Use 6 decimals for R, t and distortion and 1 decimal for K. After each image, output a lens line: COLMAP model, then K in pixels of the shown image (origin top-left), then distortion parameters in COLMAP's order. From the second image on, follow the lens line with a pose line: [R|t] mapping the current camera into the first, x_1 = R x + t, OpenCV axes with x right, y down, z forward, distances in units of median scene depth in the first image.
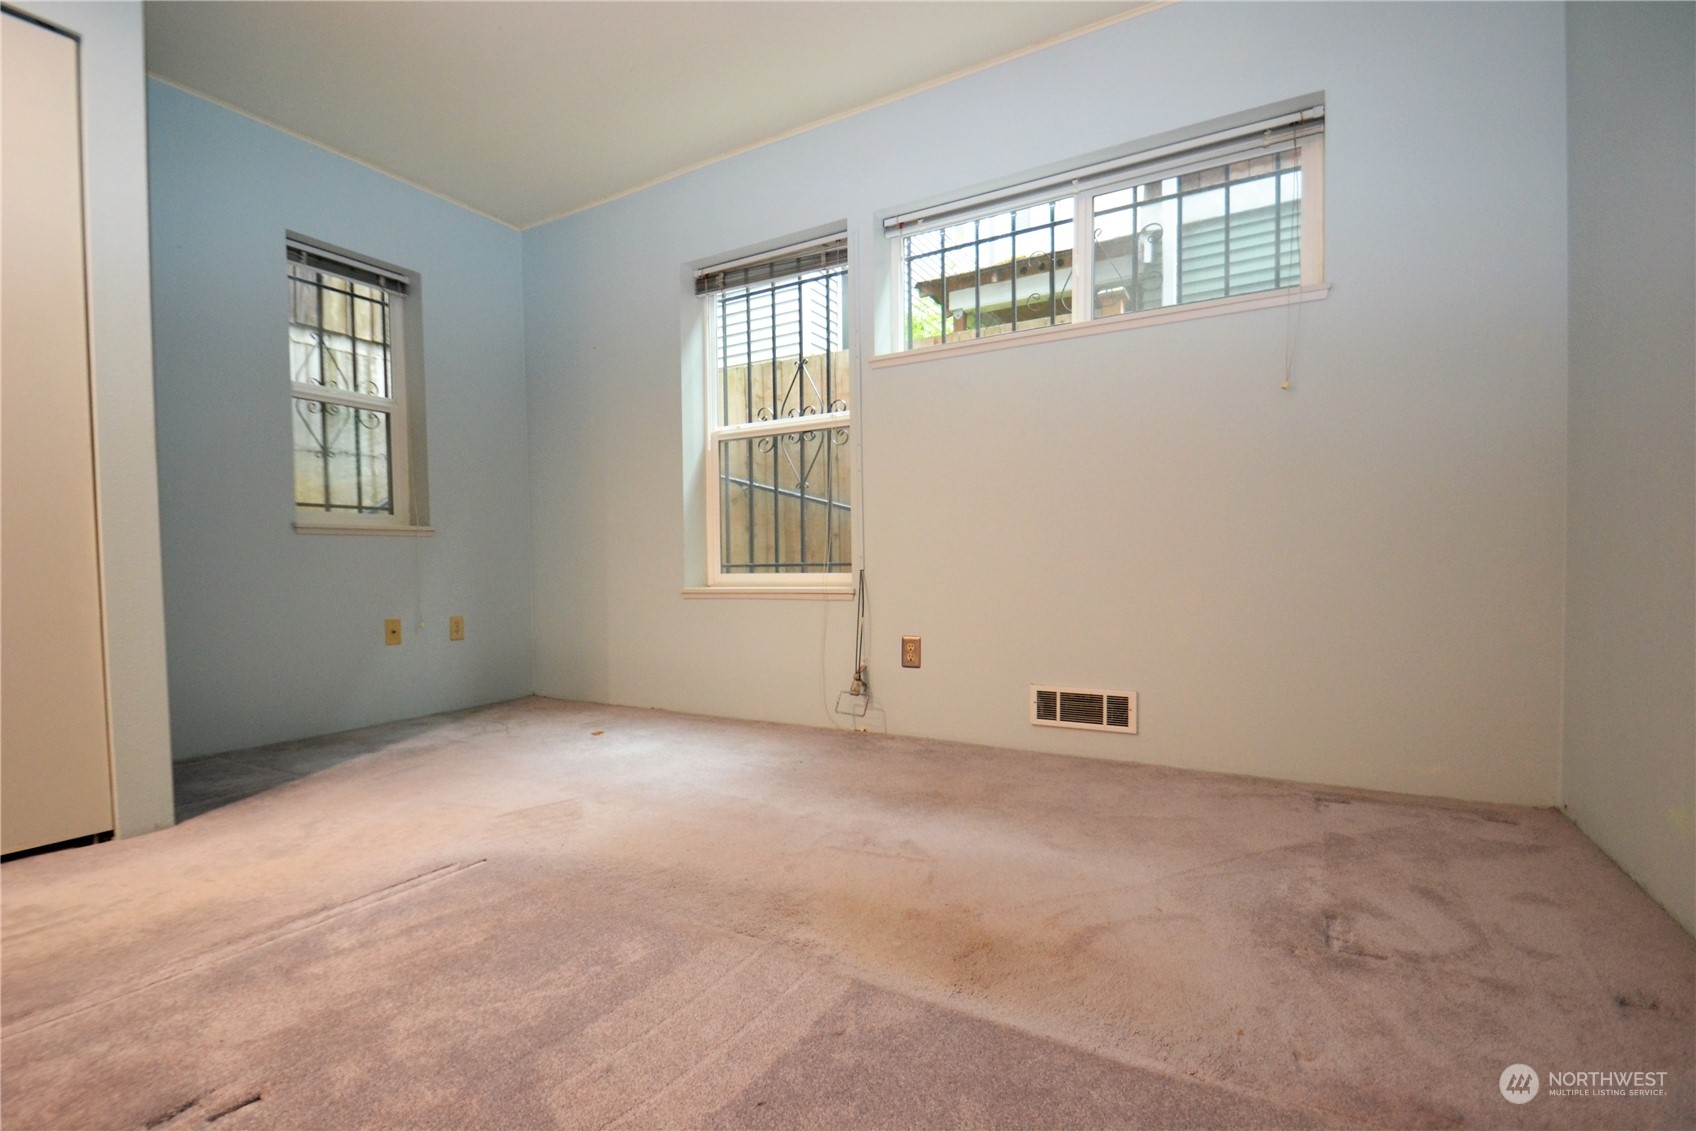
lens RADIAL K [[795.1, 0, 796.9], [0, 795.1, 589.4], [0, 0, 1]] dist [0.021203, -0.020736]
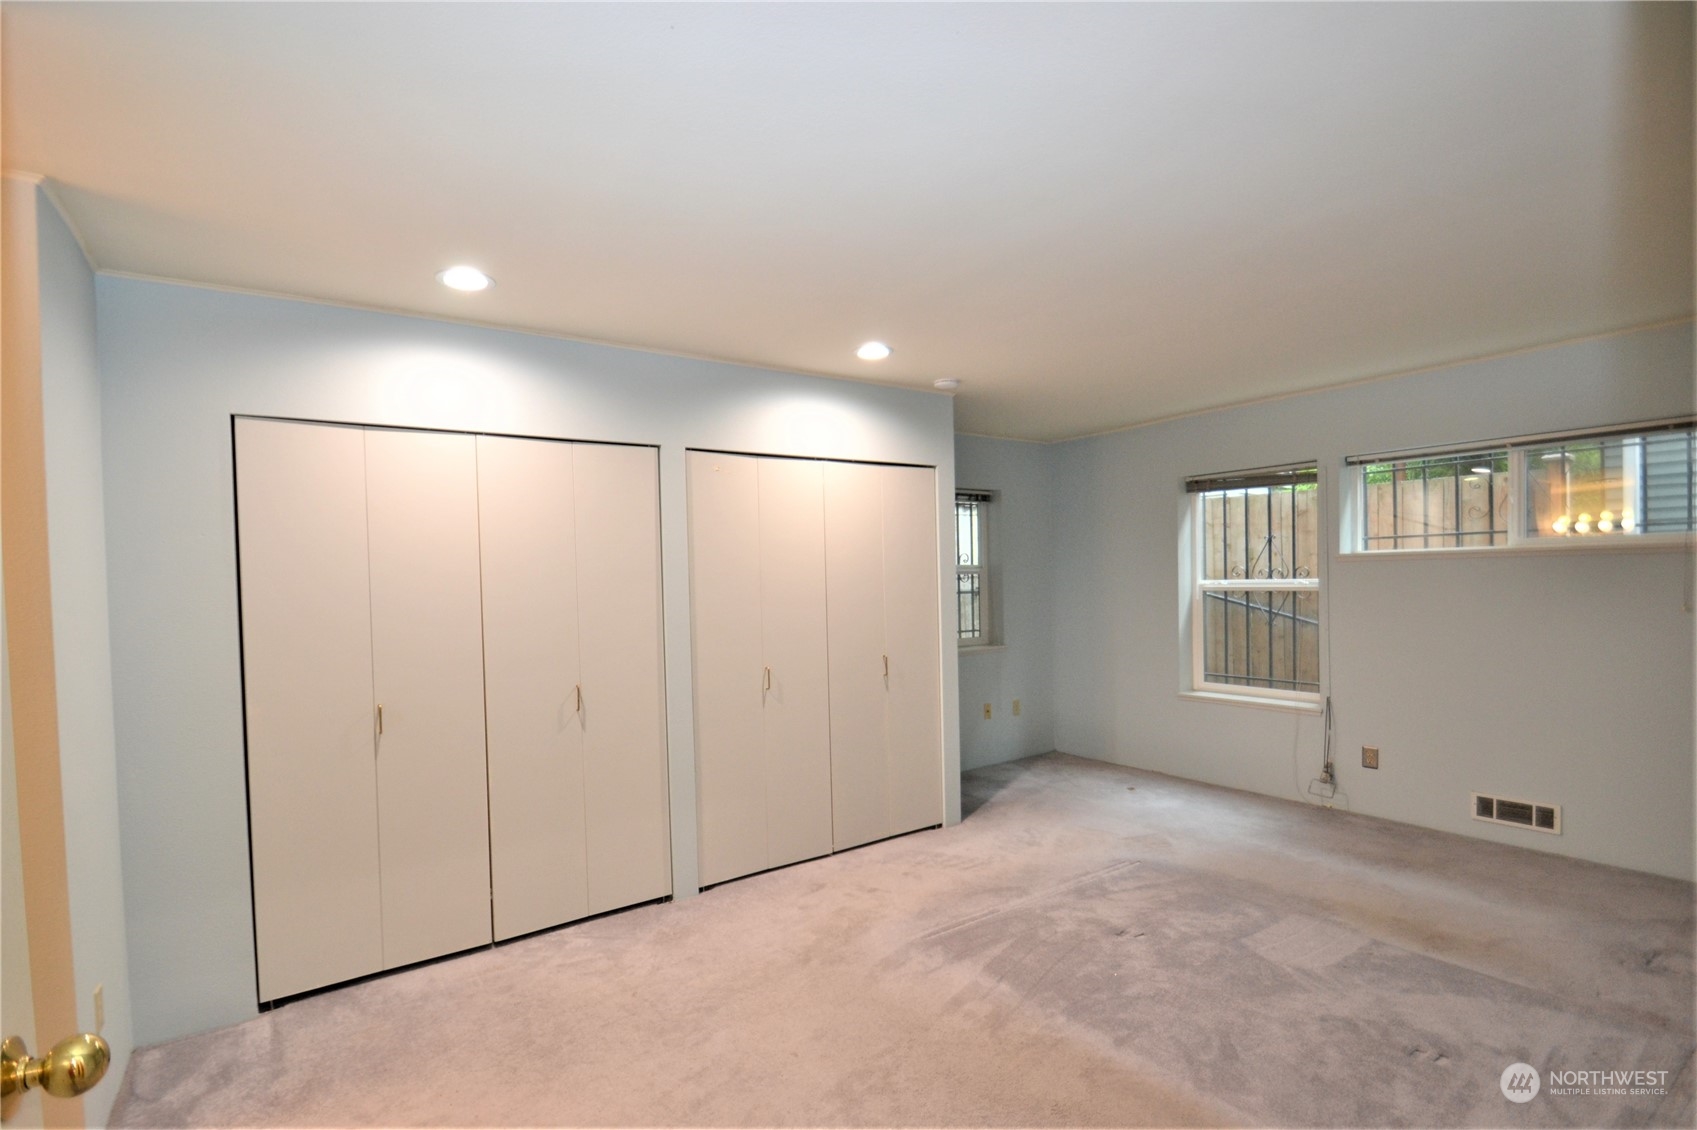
lens RADIAL K [[795.5, 0, 797.4], [0, 795.5, 588.9], [0, 0, 1]] dist [0.021203, -0.020736]
pose [[0.911058, 0.002981, -0.412267, -0.222777], [-0.006819, 0.999946, -0.007841, -0.224672], [0.412221, 0.009955, 0.911029, -0.818574]]
